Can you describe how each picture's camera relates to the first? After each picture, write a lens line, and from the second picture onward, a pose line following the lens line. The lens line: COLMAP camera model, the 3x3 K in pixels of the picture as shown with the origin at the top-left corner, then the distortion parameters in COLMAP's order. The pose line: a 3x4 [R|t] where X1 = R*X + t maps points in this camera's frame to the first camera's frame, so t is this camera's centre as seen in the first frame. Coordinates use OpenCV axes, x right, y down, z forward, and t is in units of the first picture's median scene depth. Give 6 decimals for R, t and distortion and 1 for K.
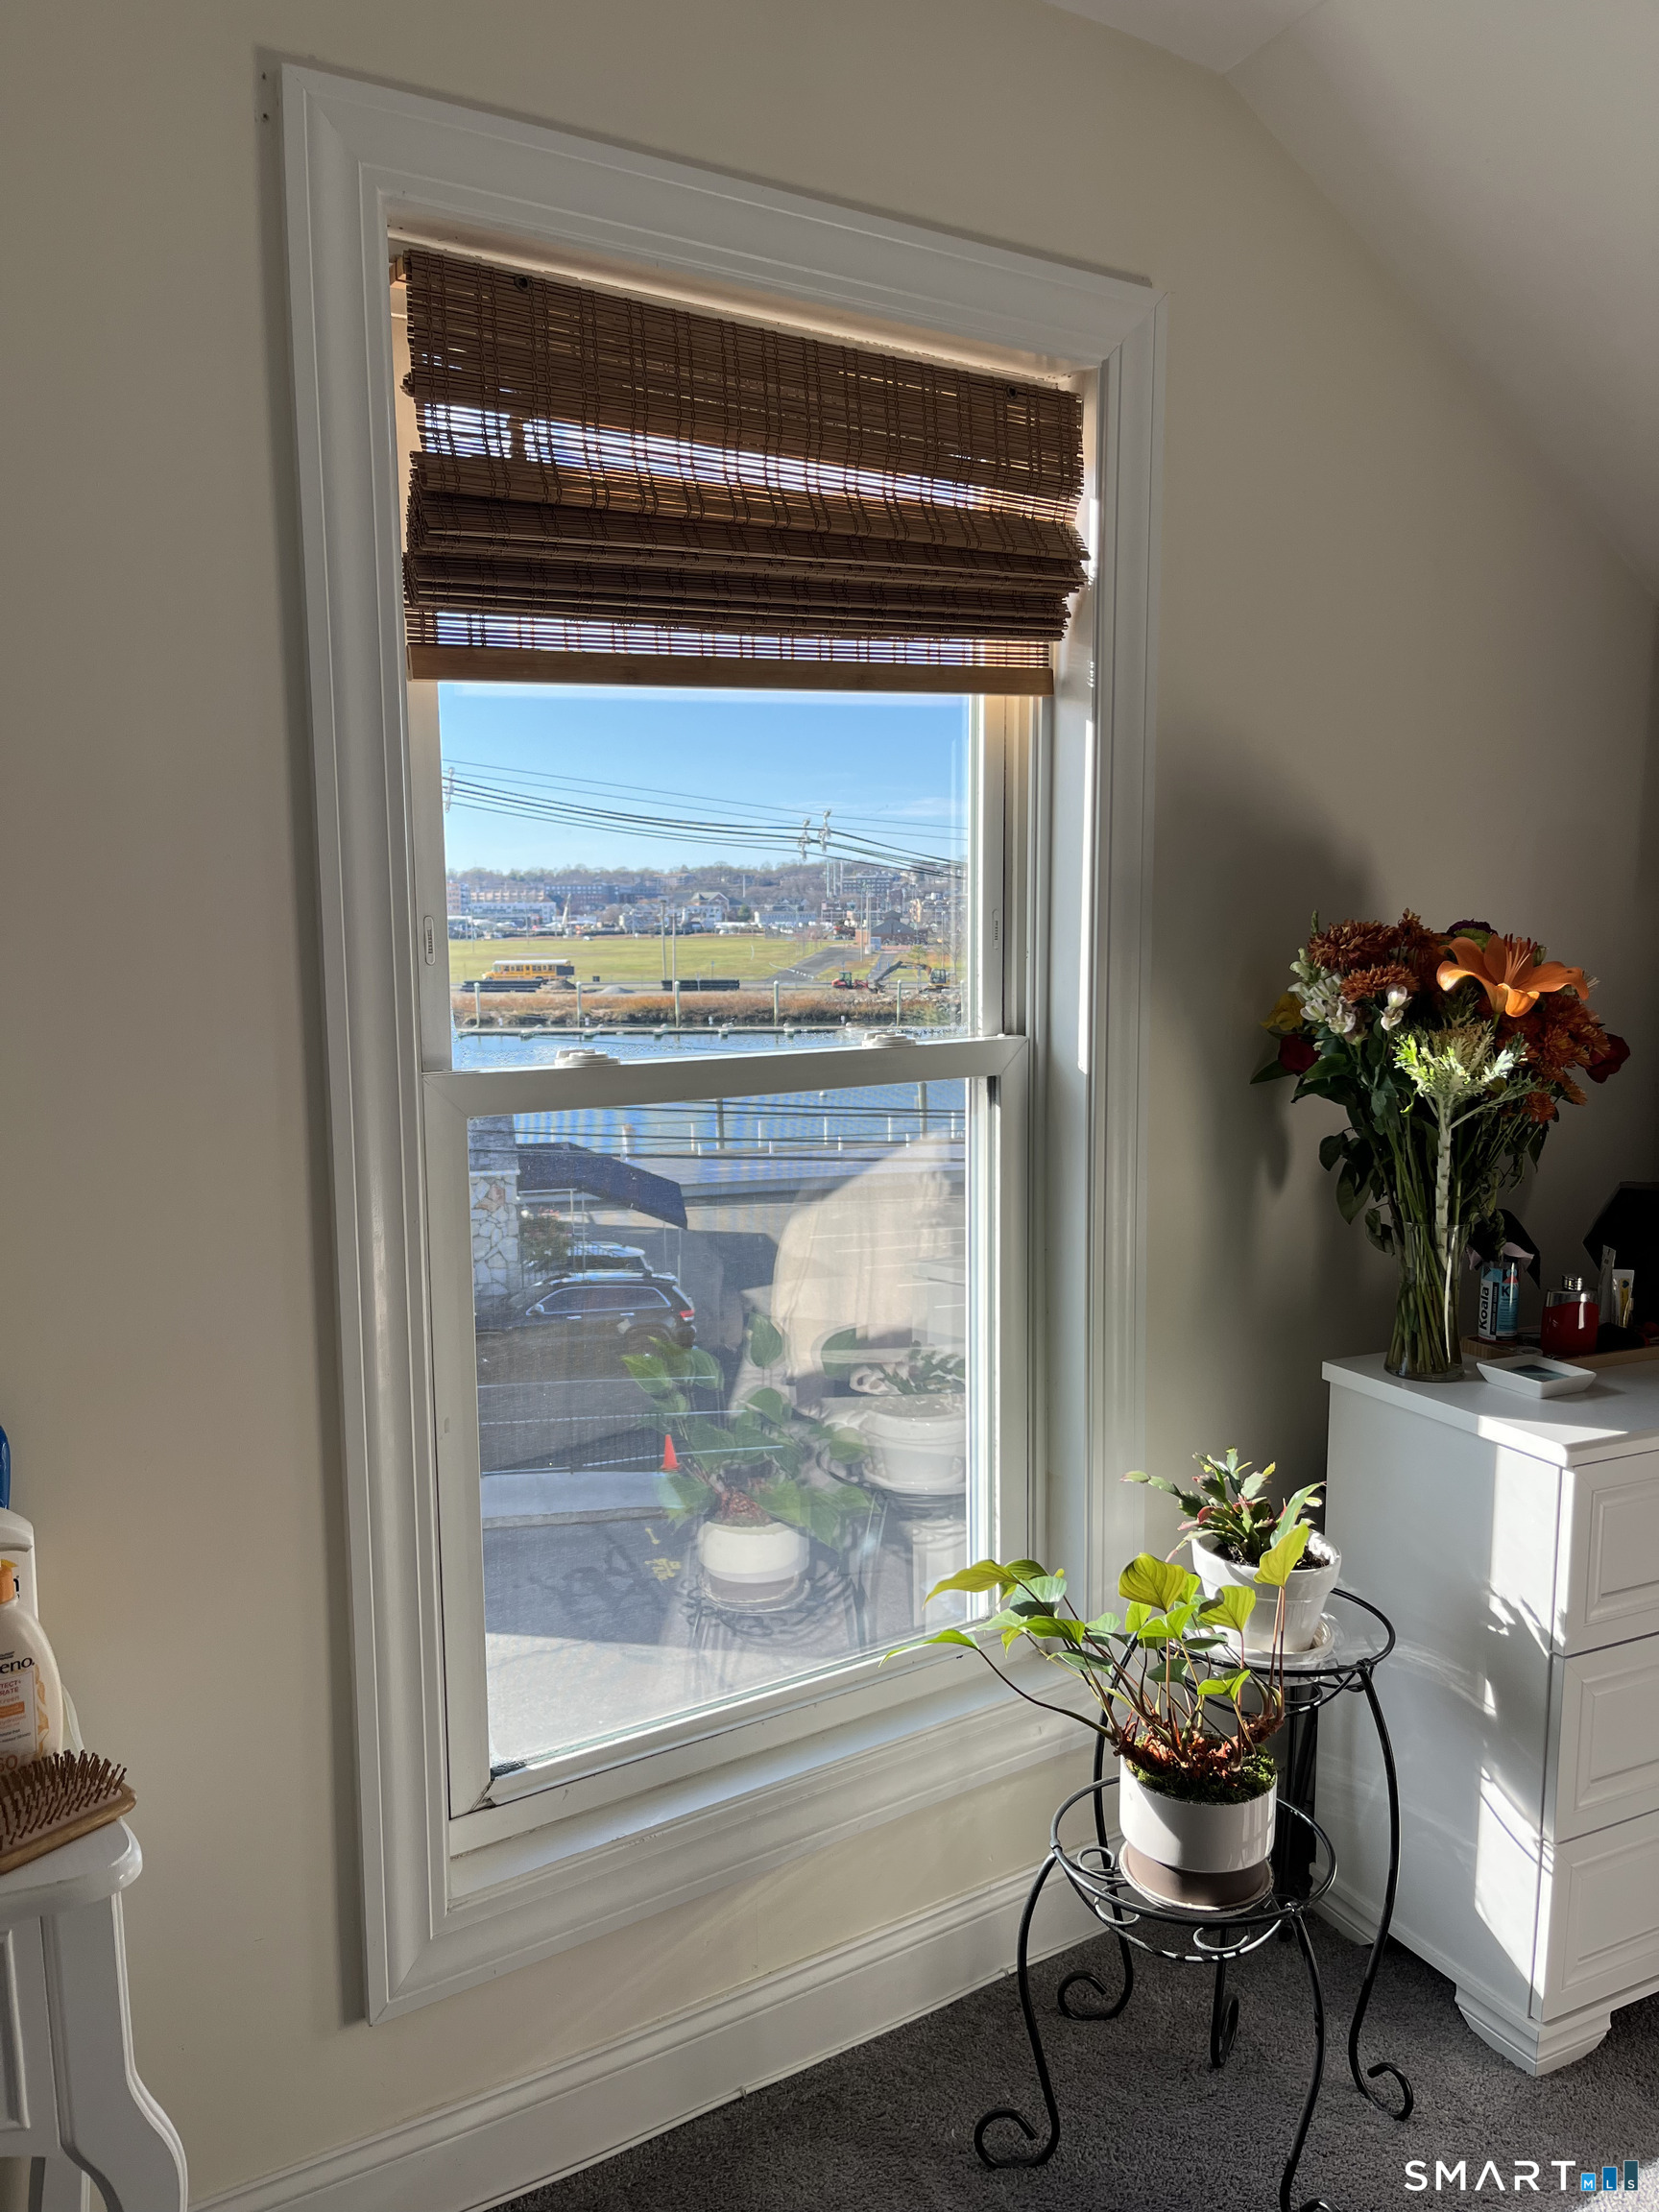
lens RADIAL K [[1661.5, 0, 827.4], [0, 1661.5, 1144.6], [0, 0, 1]] dist [0.061970, -0.003793]
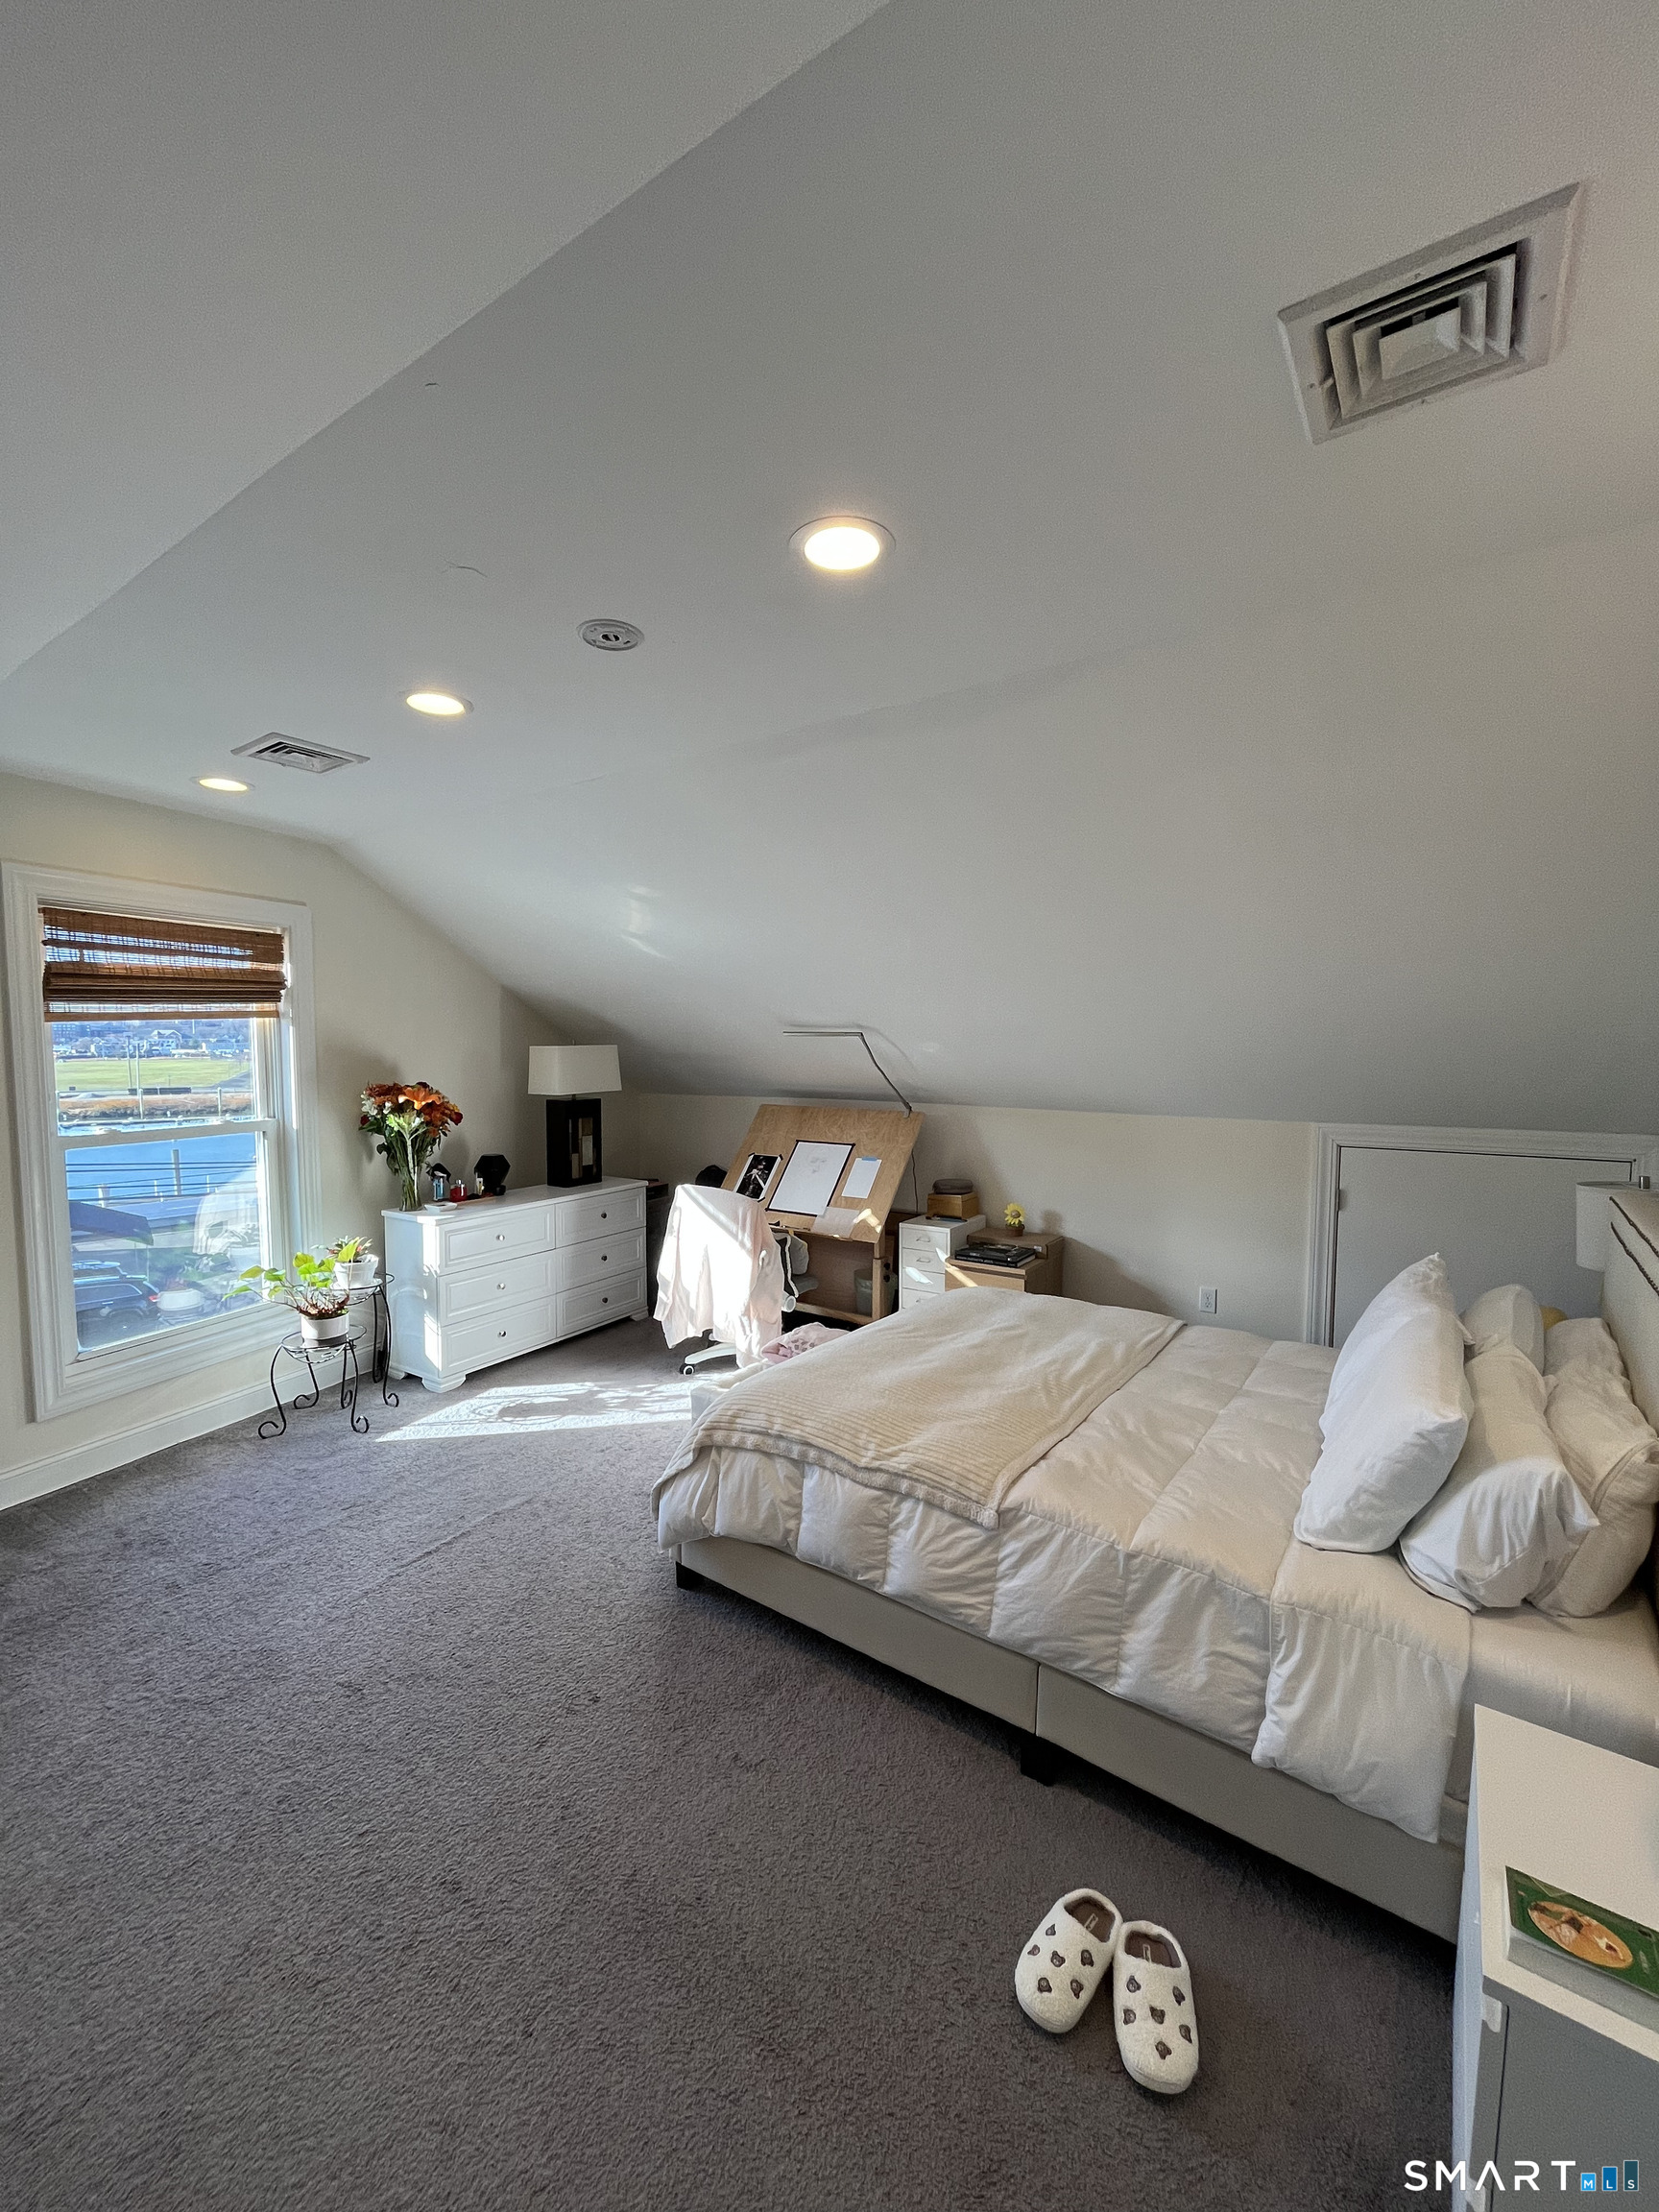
lens RADIAL K [[889.9, 0, 826.7], [0, 889.9, 1103.6], [0, 0, 1]] dist [-0.002552, -0.000057]
pose [[0.843008, -0.030179, 0.537054, 0.100000], [0.069122, 0.996225, -0.052519, 0.076344], [-0.533442, 0.081396, 0.841911, -1.120495]]
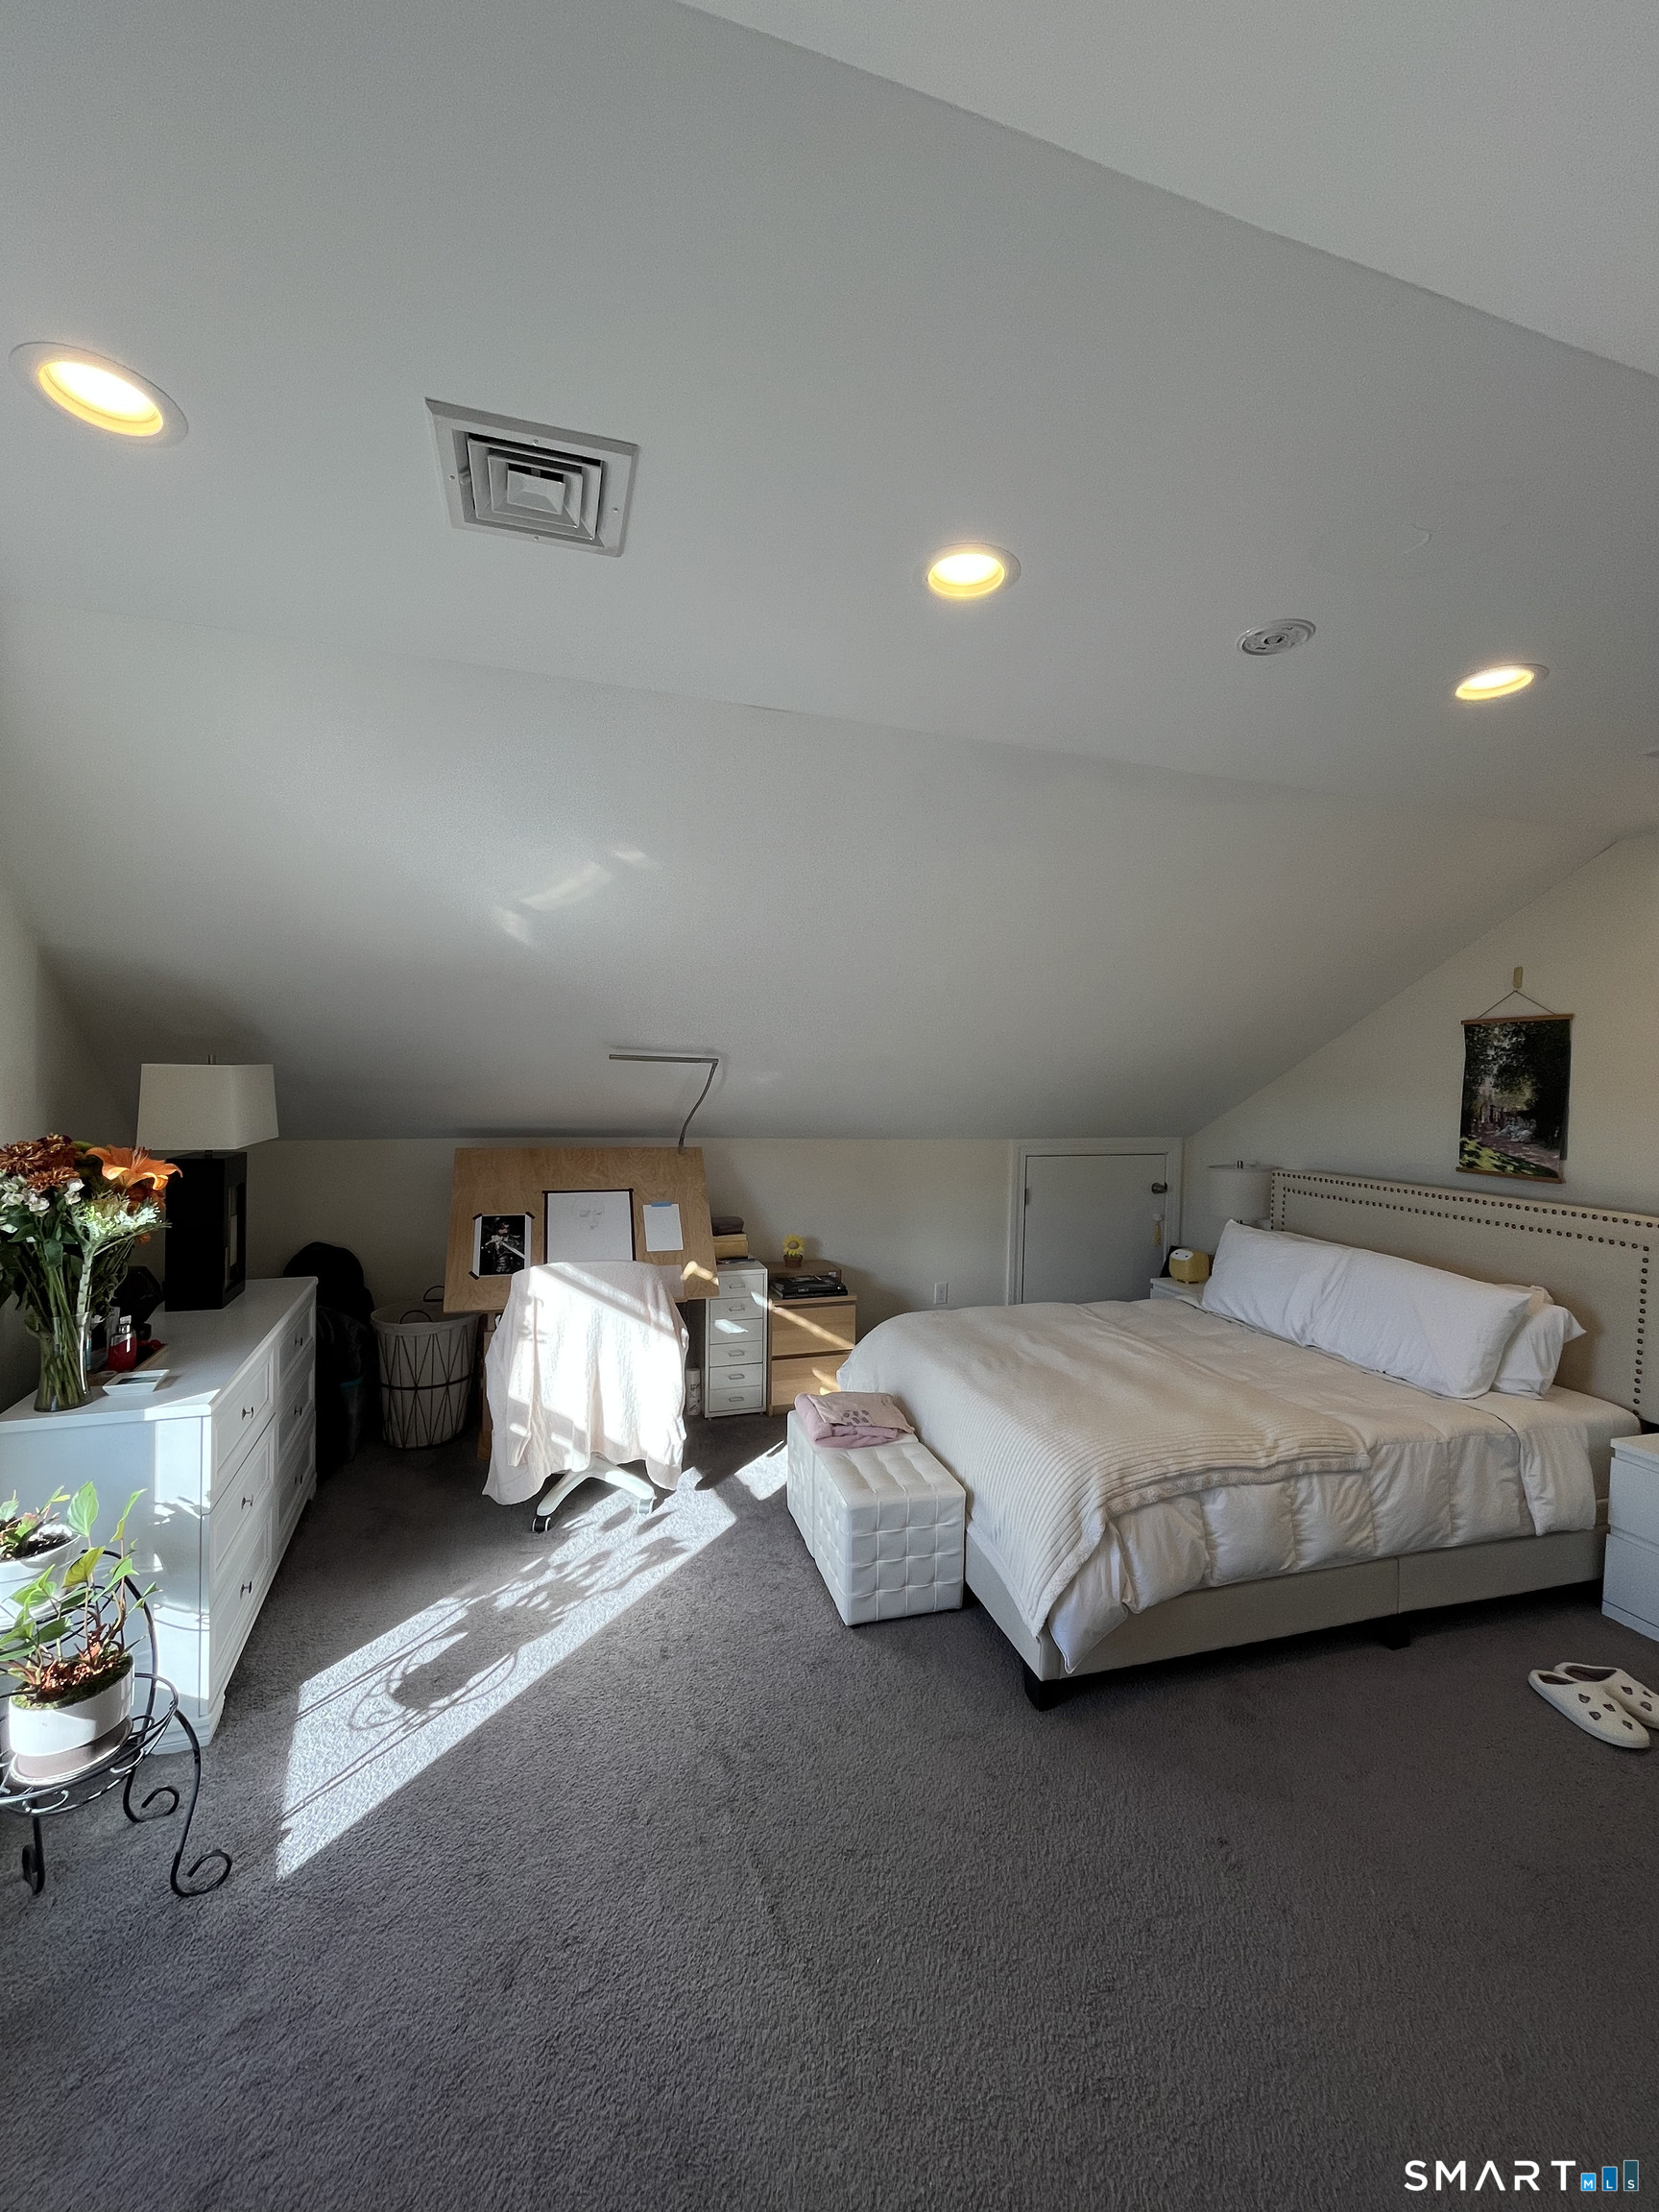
lens RADIAL K [[889.9, 0, 826.7], [0, 889.9, 1103.6], [0, 0, 1]] dist [-0.002552, -0.000057]
pose [[0.090480, -0.021922, 0.995657, -0.479335], [0.117075, 0.993060, 0.011225, -0.088695], [-0.988993, 0.115551, 0.092418, 0.139849]]
